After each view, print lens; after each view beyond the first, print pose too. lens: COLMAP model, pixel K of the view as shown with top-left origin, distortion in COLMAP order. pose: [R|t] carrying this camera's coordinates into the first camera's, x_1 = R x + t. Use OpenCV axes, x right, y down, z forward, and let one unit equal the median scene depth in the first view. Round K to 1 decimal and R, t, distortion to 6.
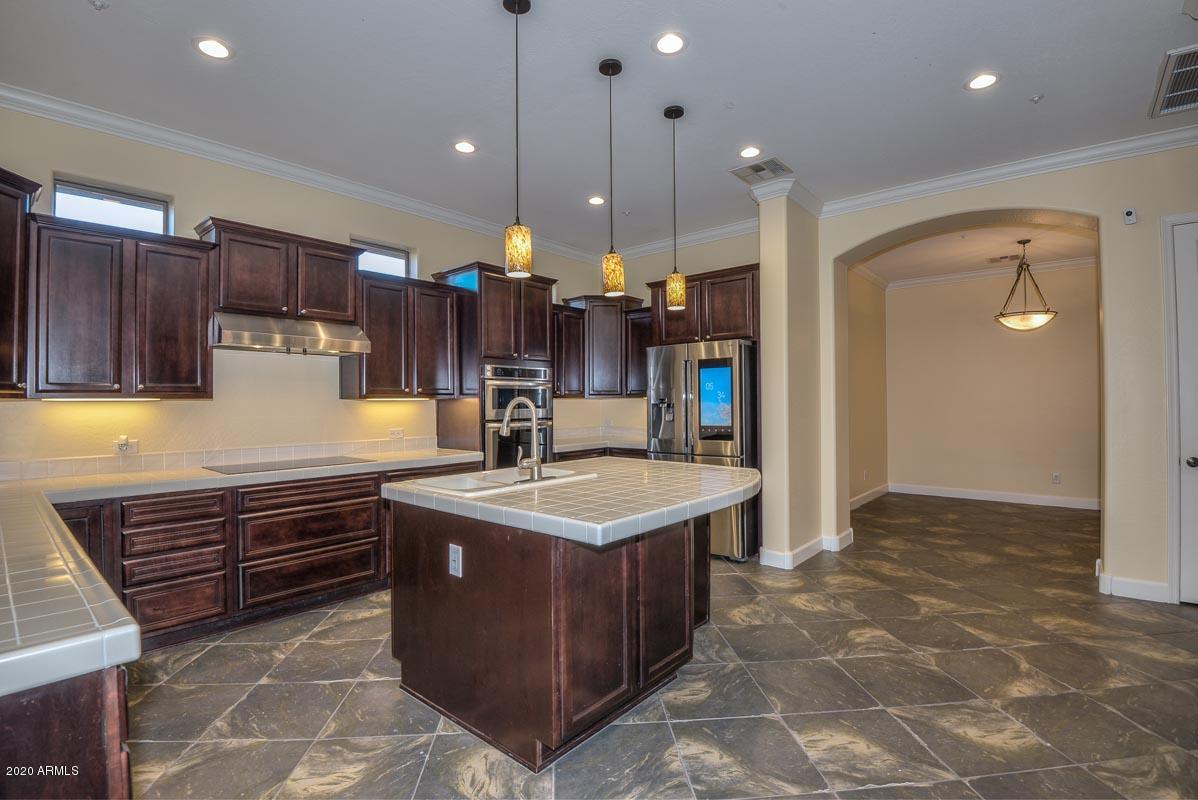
lens RADIAL K [[554.7, 0, 599.9], [0, 554.7, 397.6], [0, 0, 1]] dist [-0.003807, -0.029268]
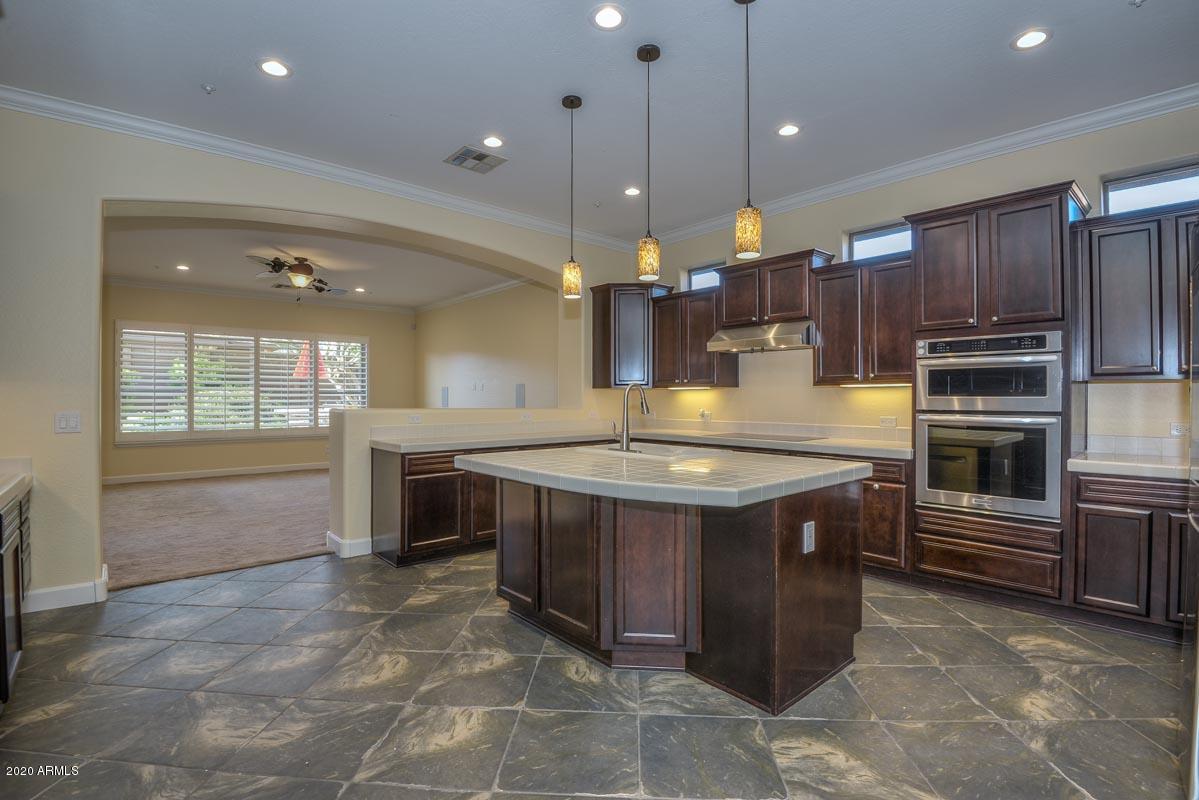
lens RADIAL K [[555.1, 0, 600.4], [0, 555.1, 397.6], [0, 0, 1]] dist [-0.003807, -0.029268]
pose [[-0.138607, 0.007945, -0.990316, 0.859055], [0.009107, 0.999936, 0.006748, 0.017620], [0.990306, -0.008083, -0.138671, 0.871020]]
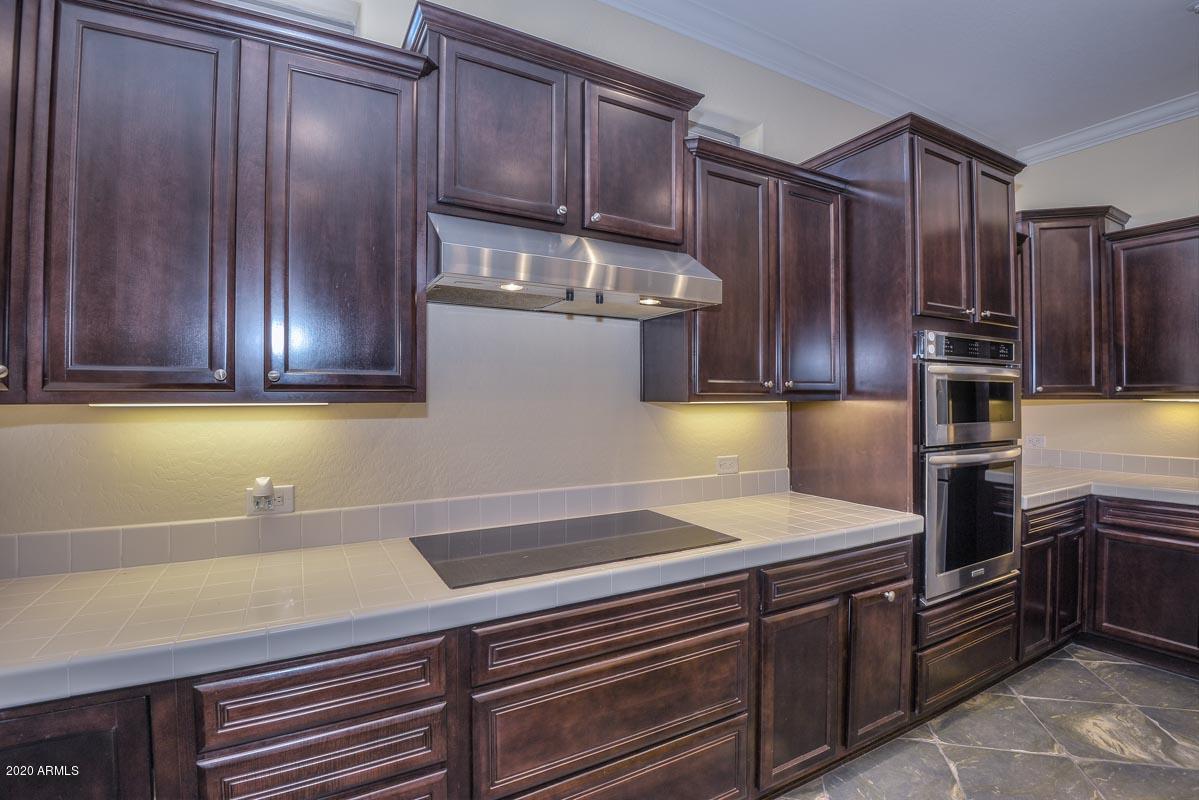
lens RADIAL K [[552.3, 0, 599.5], [0, 552.3, 400.0], [0, 0, 1]] dist [-0.039819, -0.000222]
pose [[0.936514, 0.005614, -0.350586, -0.403616], [-0.002440, 0.999952, 0.009495, -0.004641], [0.350622, -0.008037, 0.936482, 0.615244]]
